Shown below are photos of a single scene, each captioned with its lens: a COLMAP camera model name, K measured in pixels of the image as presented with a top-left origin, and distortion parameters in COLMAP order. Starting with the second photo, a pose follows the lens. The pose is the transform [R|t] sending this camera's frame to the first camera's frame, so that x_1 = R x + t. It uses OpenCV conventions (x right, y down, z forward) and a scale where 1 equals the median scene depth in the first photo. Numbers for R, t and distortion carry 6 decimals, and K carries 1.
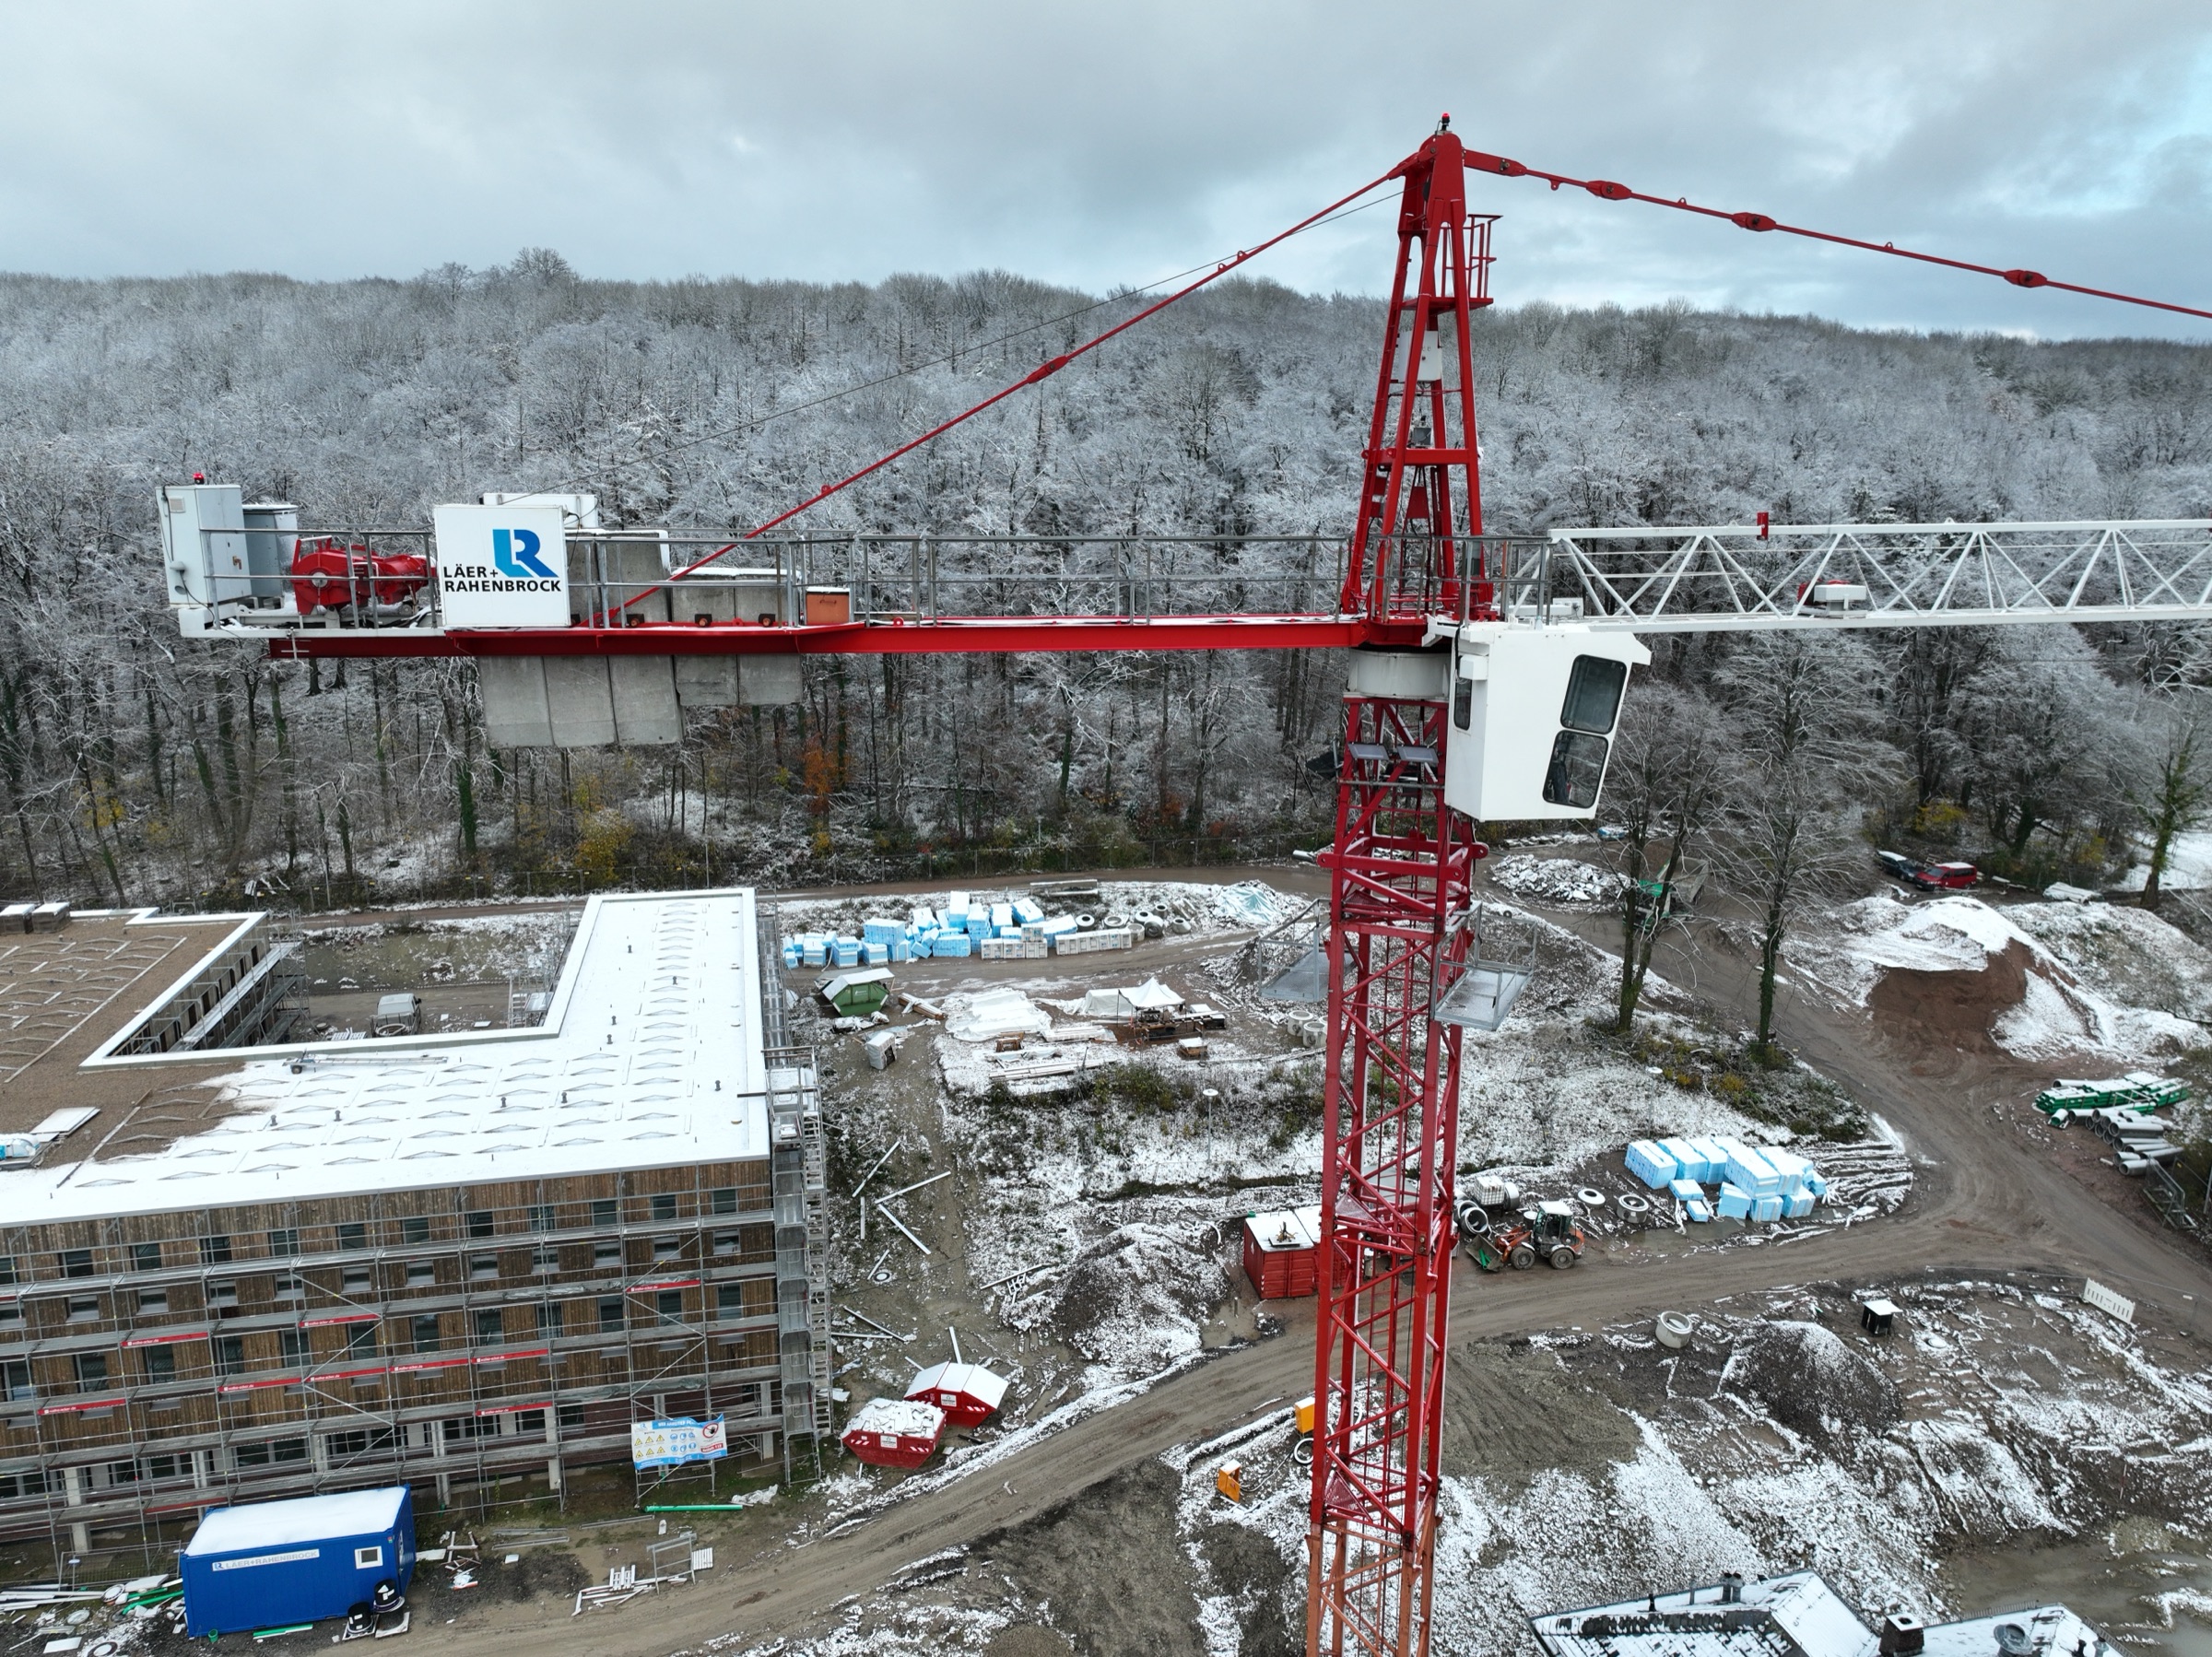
lens RADIAL K [[1558.8, 0, 1106.0], [0, 1558.8, 828.5], [0, 0, 1]] dist [-0.000821, 0.020258]
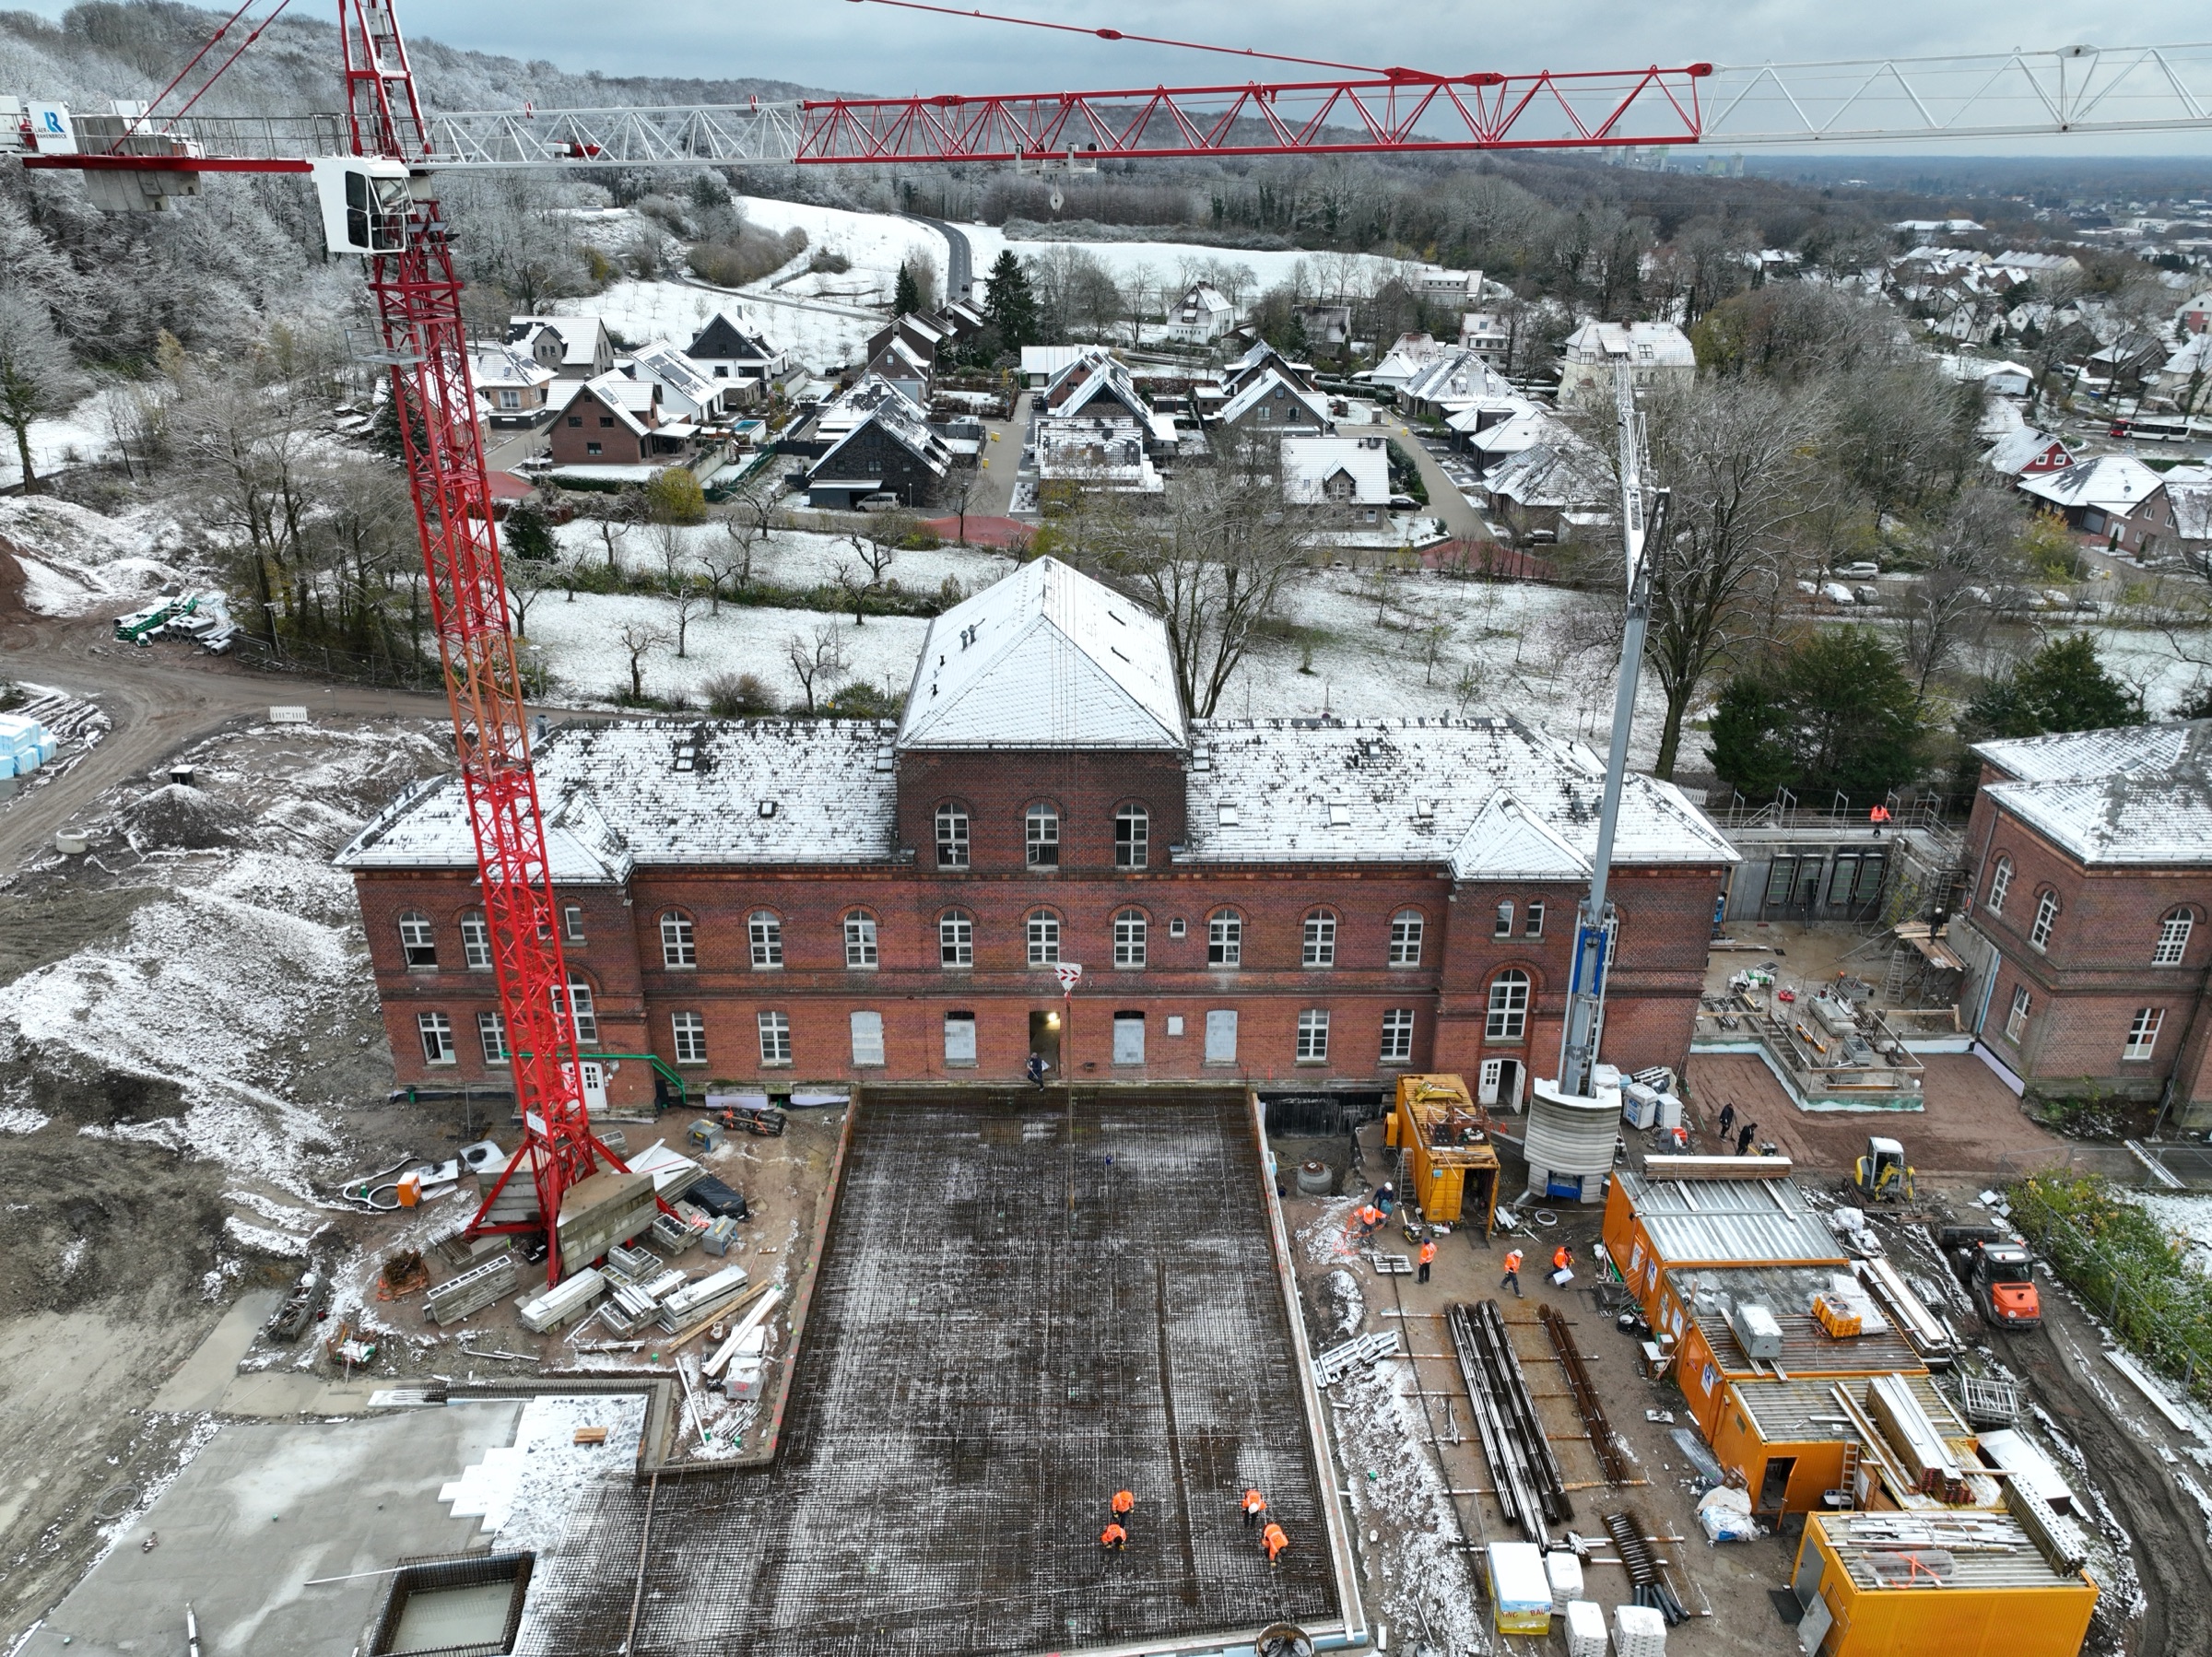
lens RADIAL K [[1558.8, 0, 1106.0], [0, 1558.8, 828.5], [0, 0, 1]] dist [-0.000821, 0.020258]
pose [[0.216234, -0.396241, 0.892320, -0.467846], [0.200053, 0.912533, 0.356738, 0.031486], [-0.955626, 0.101372, 0.276590, -0.097002]]
